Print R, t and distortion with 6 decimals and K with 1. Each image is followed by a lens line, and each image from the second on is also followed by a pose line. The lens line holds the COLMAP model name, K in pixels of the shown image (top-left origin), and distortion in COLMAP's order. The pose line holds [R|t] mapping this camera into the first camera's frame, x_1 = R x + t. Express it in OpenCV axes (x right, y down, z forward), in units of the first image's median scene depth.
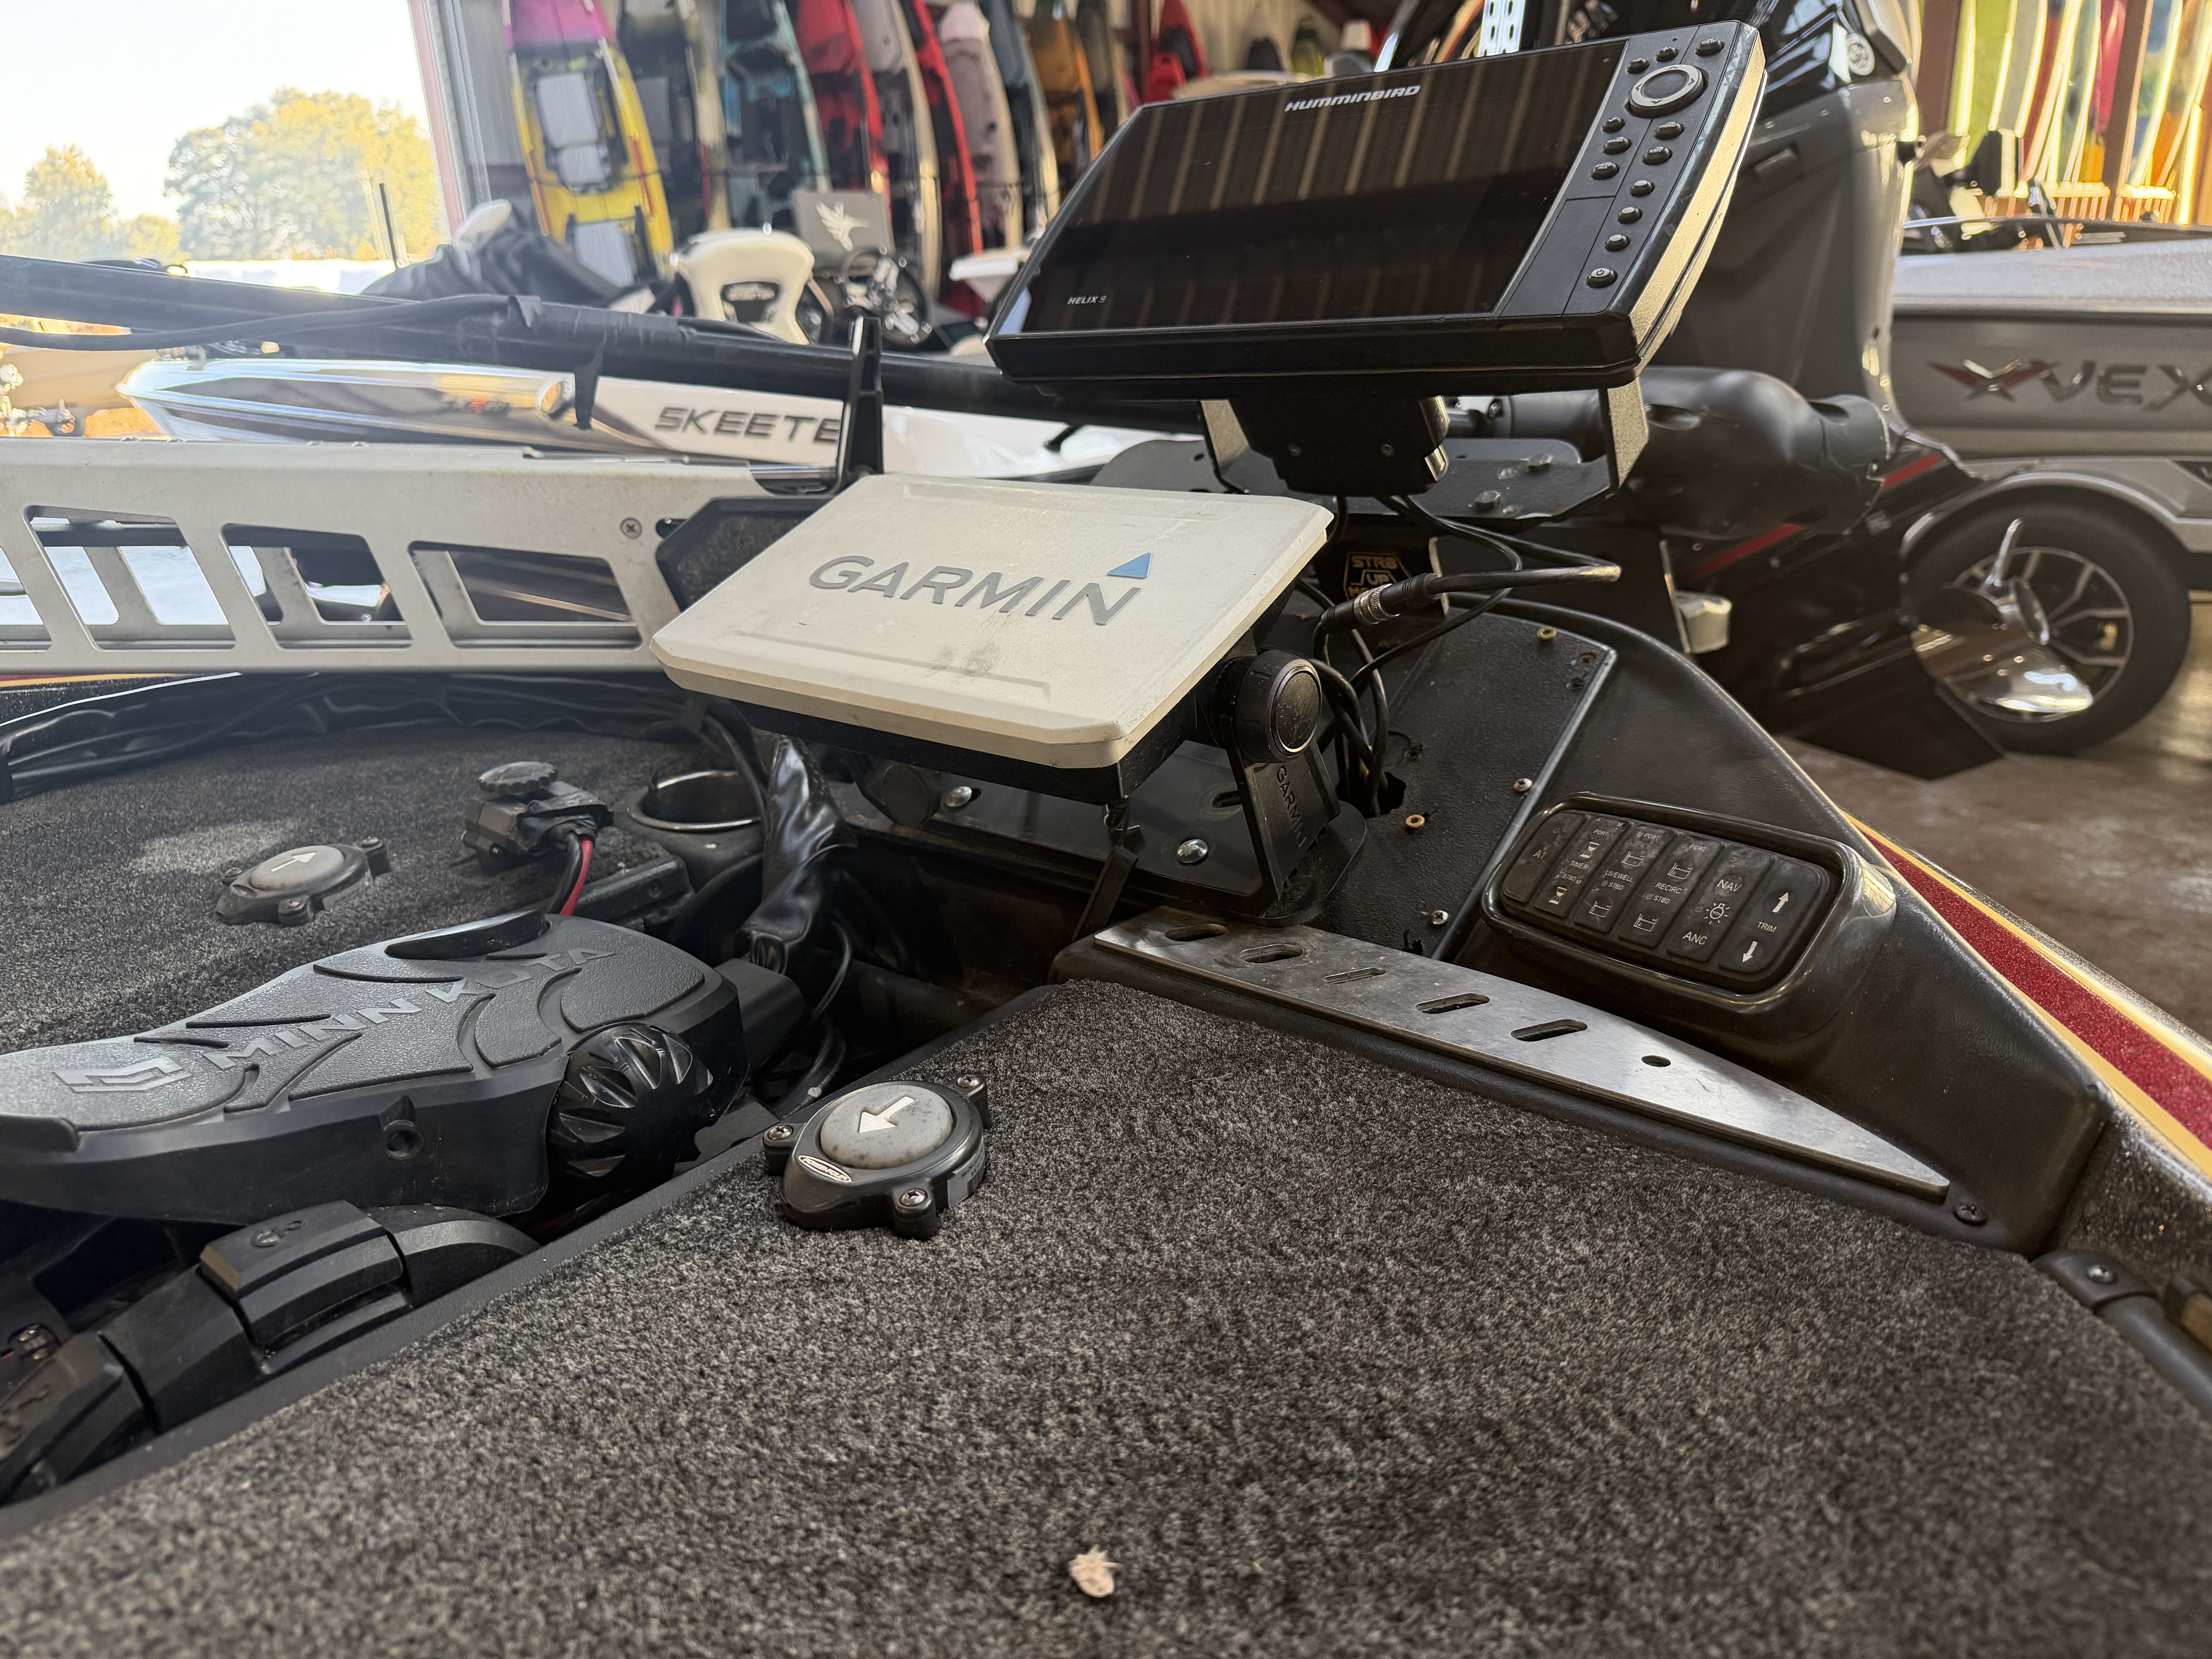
lens RADIAL K [[1591.4, 0, 1036.1], [0, 1591.4, 832.2], [0, 0, 1]] dist [0.003169, -0.007042]
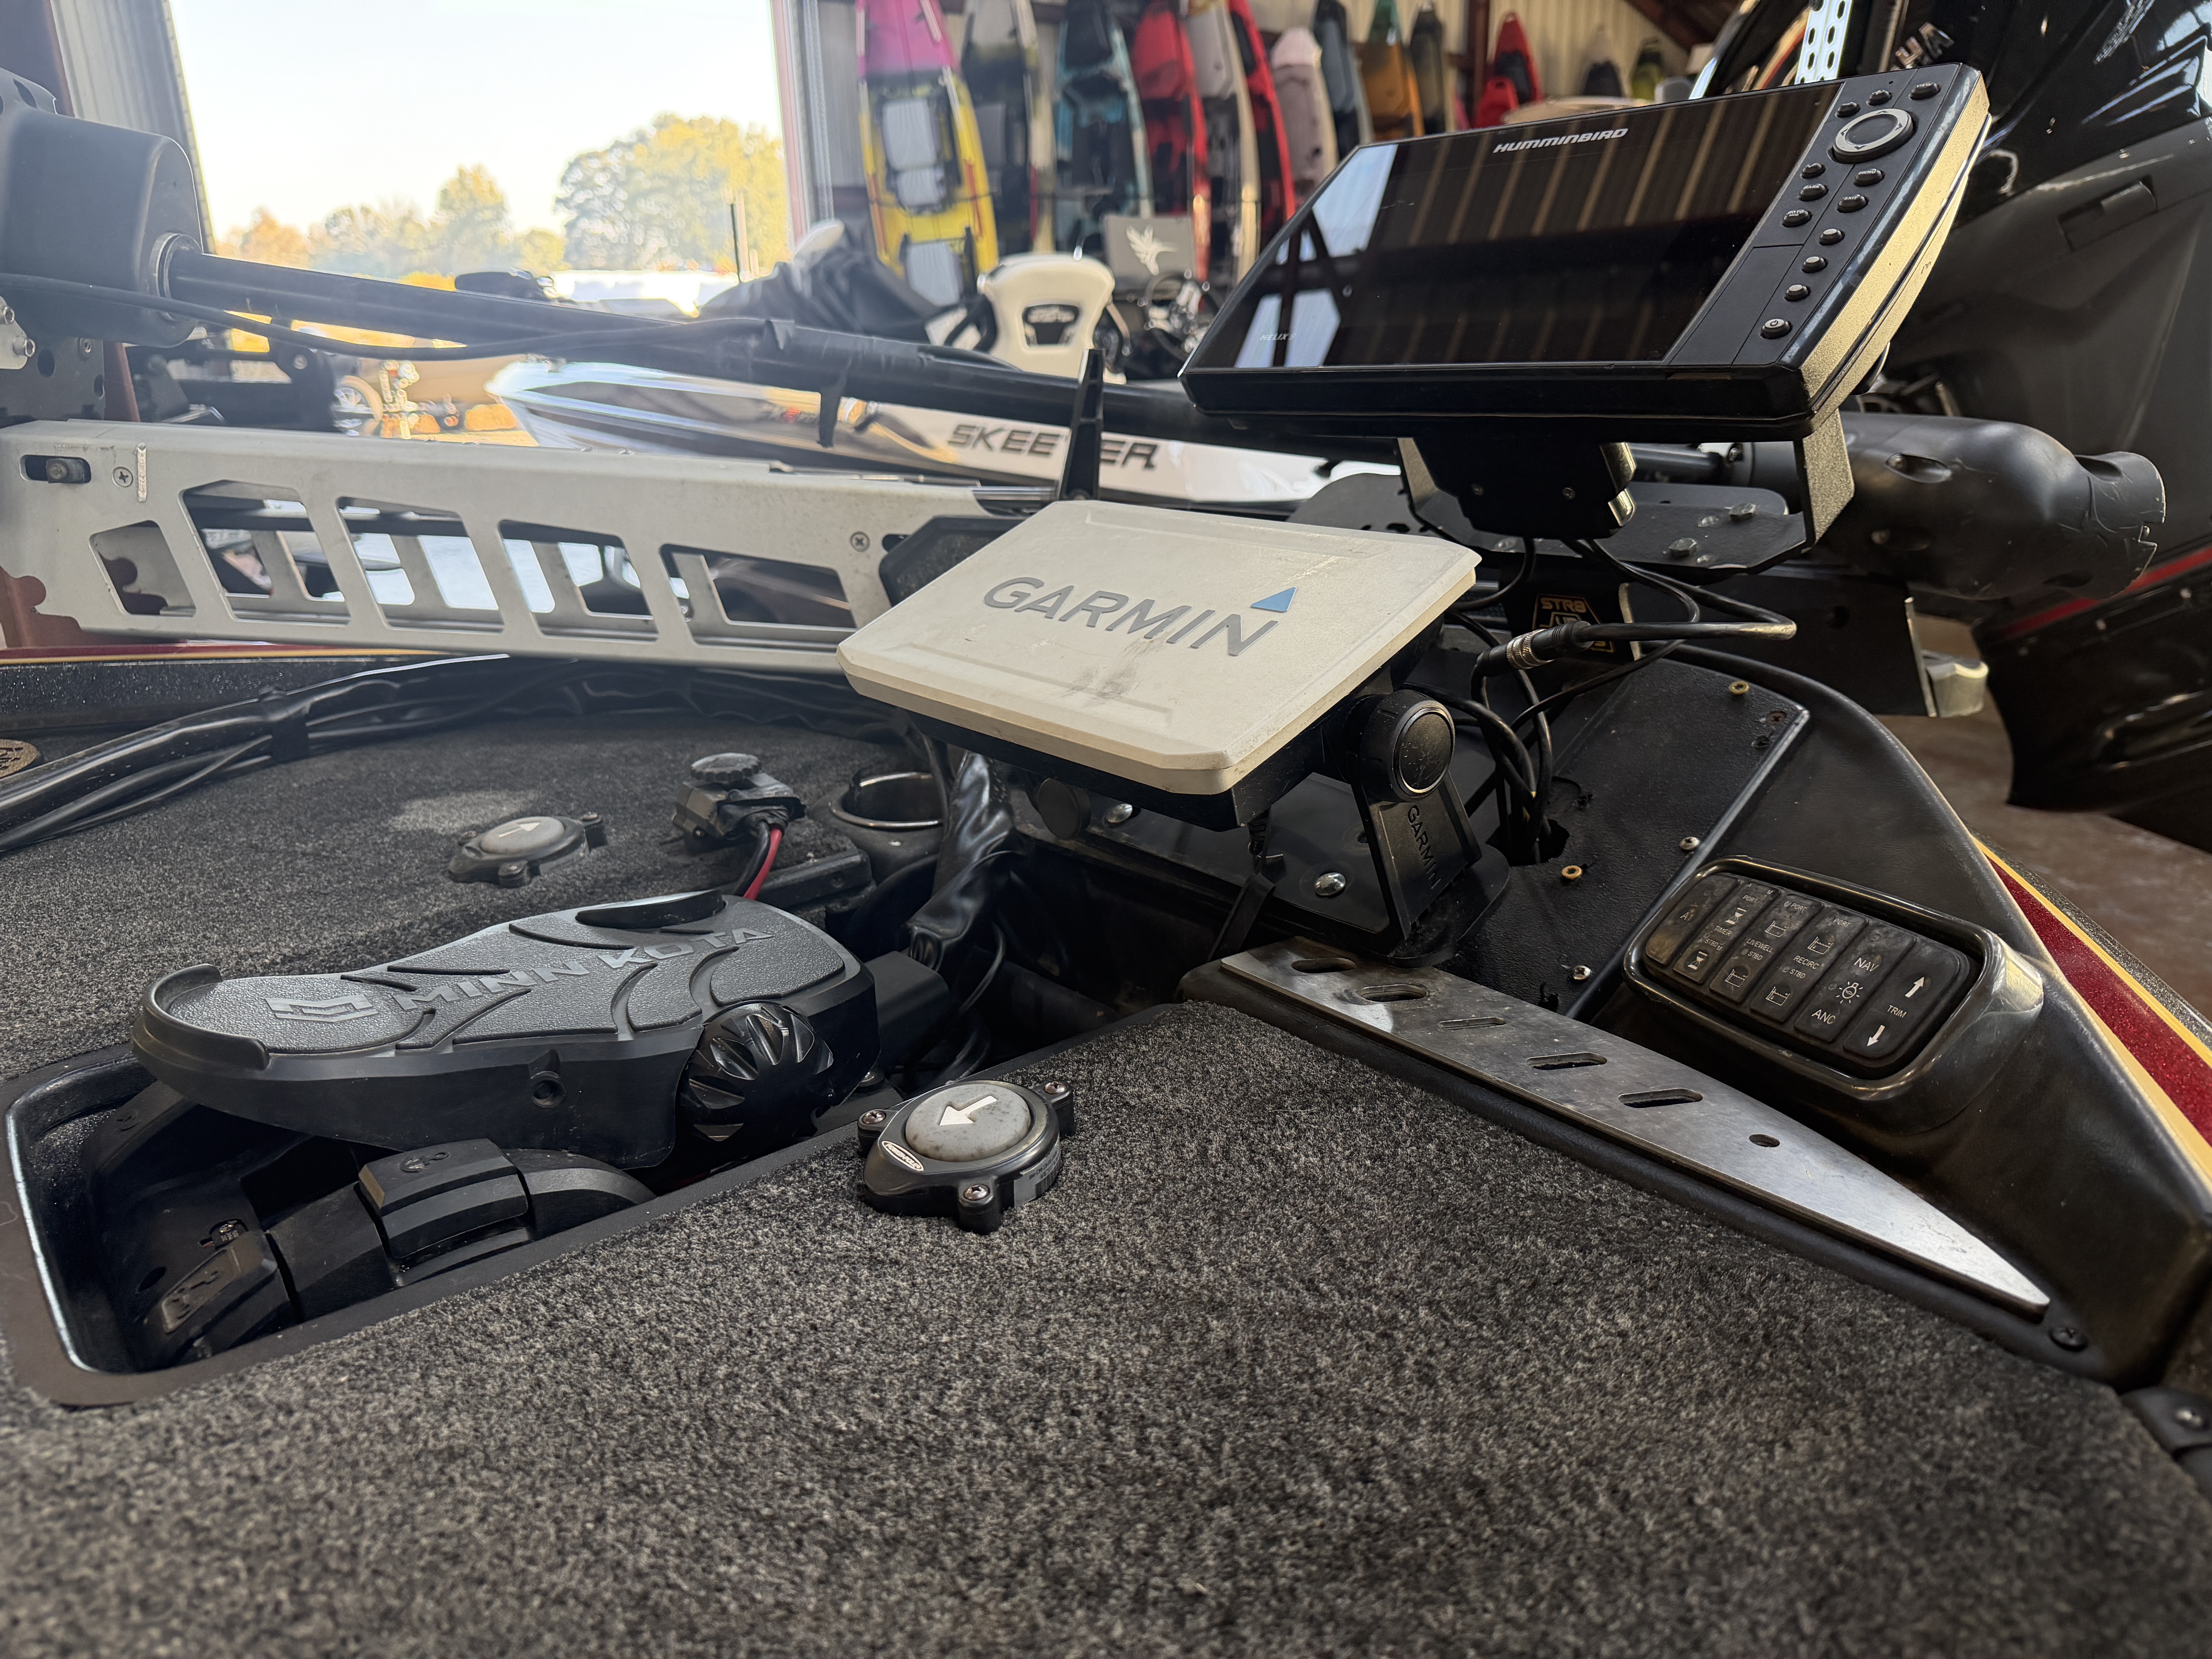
lens RADIAL K [[1569.8, 0, 999.9], [0, 1569.8, 805.0], [0, 0, 1]] dist [0.004194, -0.007971]
pose [[0.982225, 0.070707, -0.173881, 0.113809], [-0.075069, 0.997004, -0.018633, -0.007212], [0.172042, 0.031355, 0.984590, -0.023119]]
